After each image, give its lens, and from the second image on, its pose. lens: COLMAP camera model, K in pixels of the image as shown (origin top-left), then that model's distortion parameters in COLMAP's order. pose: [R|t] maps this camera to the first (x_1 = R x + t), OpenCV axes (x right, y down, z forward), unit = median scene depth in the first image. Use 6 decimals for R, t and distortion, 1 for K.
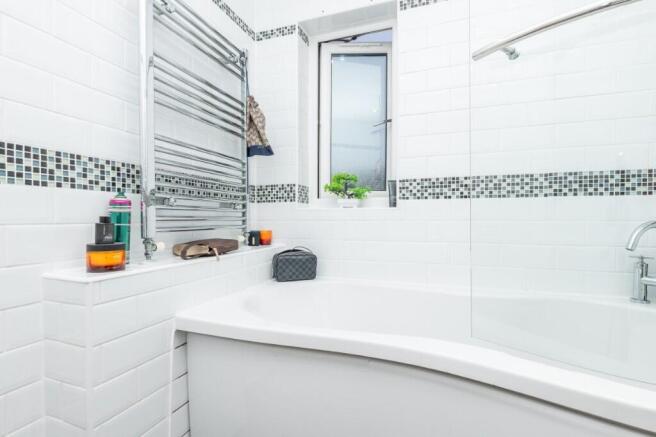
lens RADIAL K [[312.8, 0, 329.3], [0, 312.8, 217.3], [0, 0, 1]] dist [-0.000223, -0.000030]
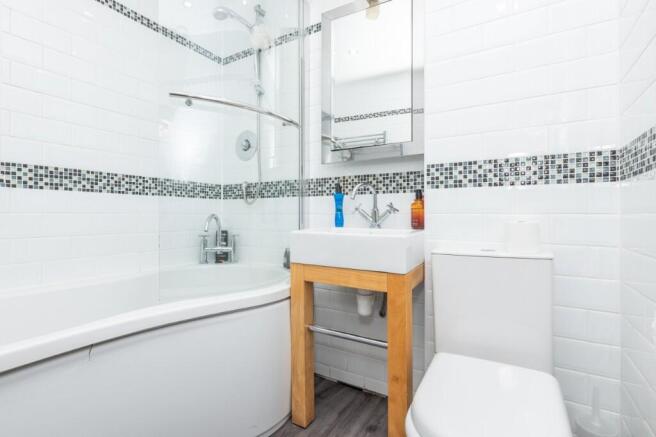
lens RADIAL K [[312.8, 0, 330.0], [0, 312.8, 218.0], [0, 0, 1]] dist [-0.000223, -0.000030]
pose [[0.198467, -0.008731, 0.980069, -0.422785], [-0.015381, 0.999809, 0.012022, 0.000916], [-0.979987, -0.017461, 0.198295, 0.014757]]
